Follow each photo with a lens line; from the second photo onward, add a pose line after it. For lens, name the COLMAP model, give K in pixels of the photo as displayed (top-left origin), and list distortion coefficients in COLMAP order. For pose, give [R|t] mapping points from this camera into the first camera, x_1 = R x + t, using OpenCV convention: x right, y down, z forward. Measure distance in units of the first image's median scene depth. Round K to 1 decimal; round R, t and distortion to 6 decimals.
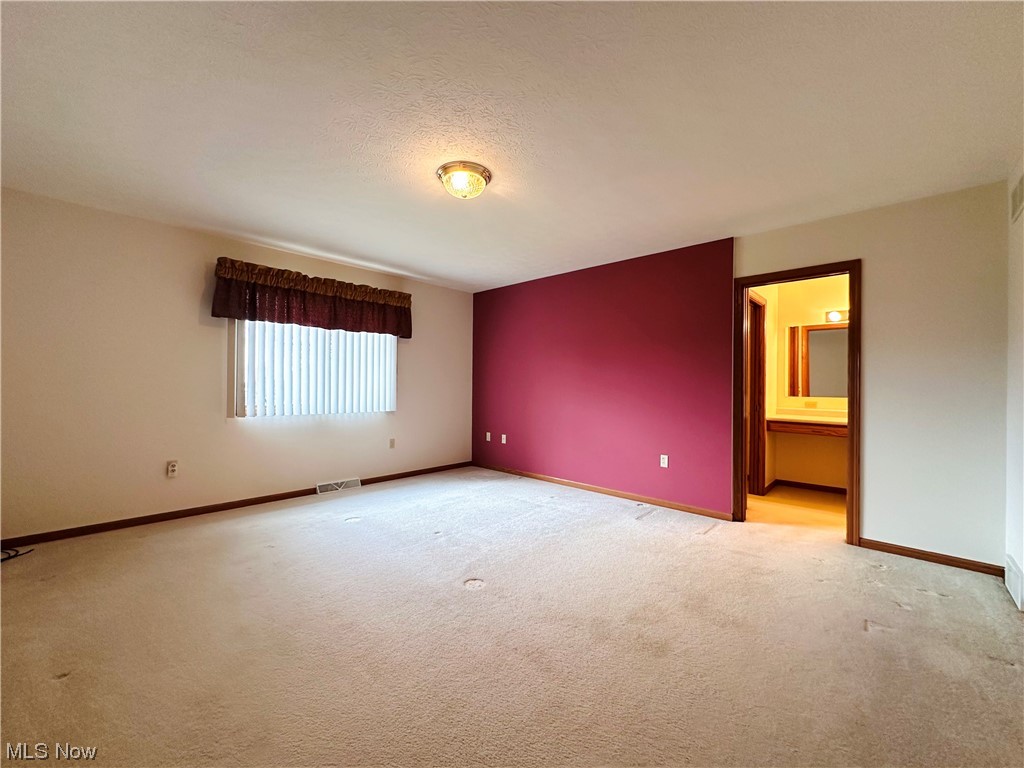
lens RADIAL K [[414.4, 0, 514.7], [0, 414.4, 384.5], [0, 0, 1]] dist [-0.000911, 0.000420]
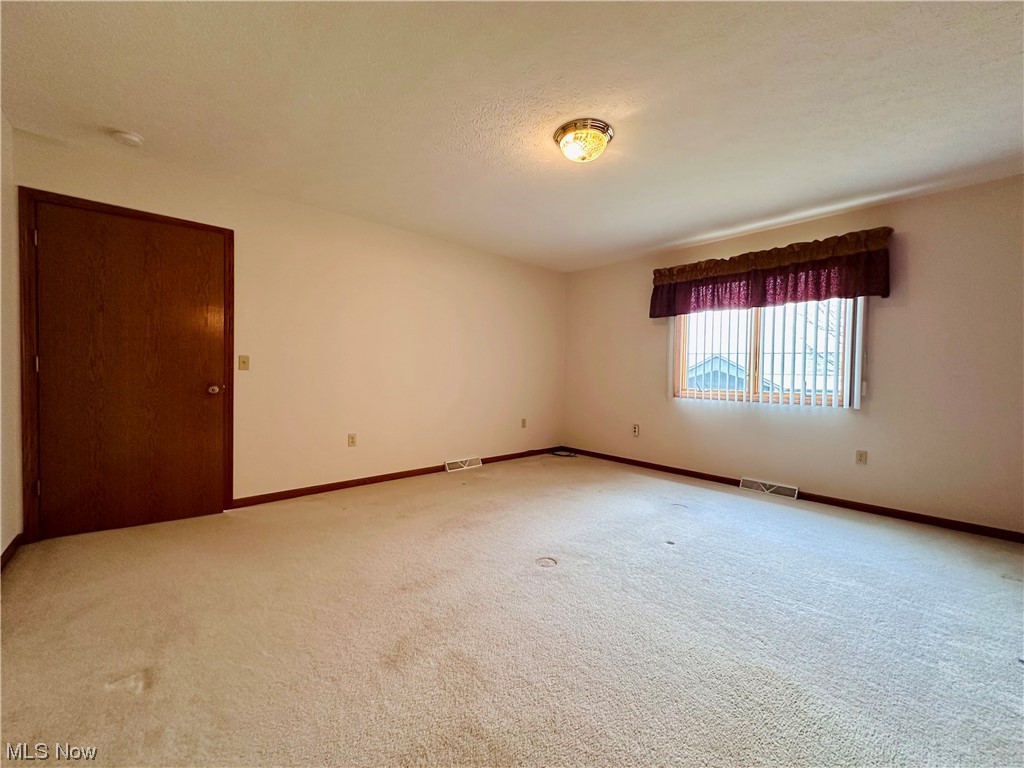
lens RADIAL K [[414.4, 0, 514.7], [0, 414.4, 384.5], [0, 0, 1]] dist [-0.000911, 0.000420]
pose [[-0.086154, 0.016594, -0.996144, 0.535511], [-0.017776, 0.999677, 0.018190, 0.025978], [0.996123, 0.019274, -0.085831, 0.613915]]
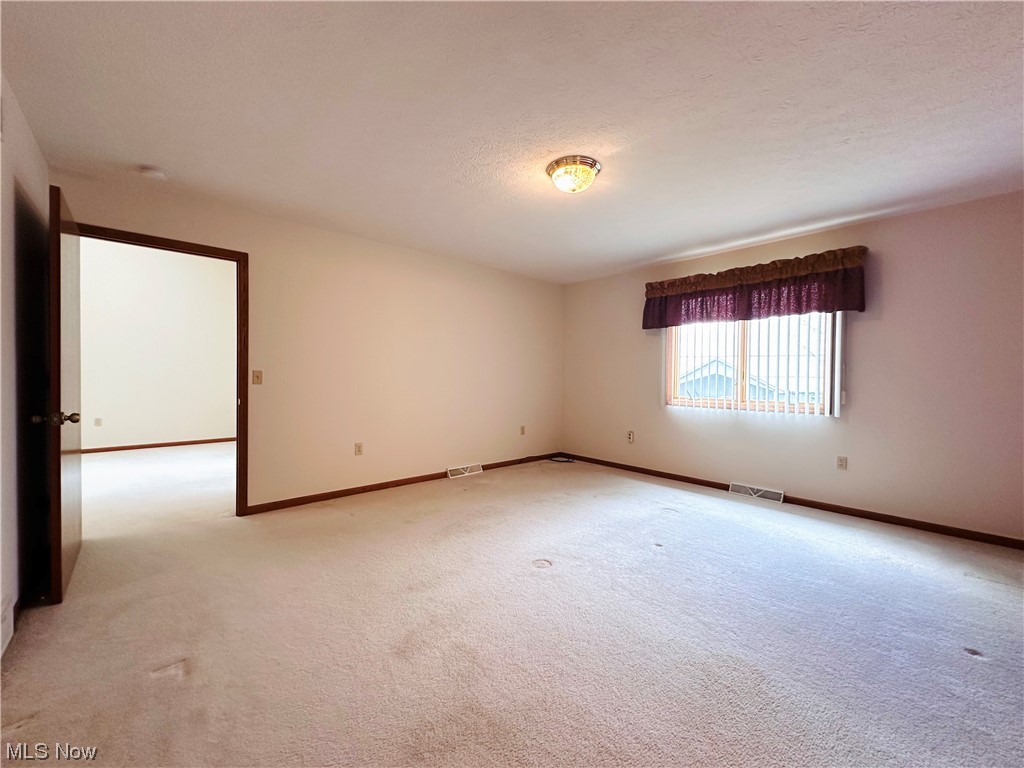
lens RADIAL K [[414.4, 0, 514.7], [0, 414.4, 384.5], [0, 0, 1]] dist [-0.000911, 0.000420]
pose [[-0.088355, 0.008936, -0.996049, 0.583092], [-0.011296, 0.999886, 0.009973, 0.007919], [0.996025, 0.012133, -0.088244, 0.624121]]
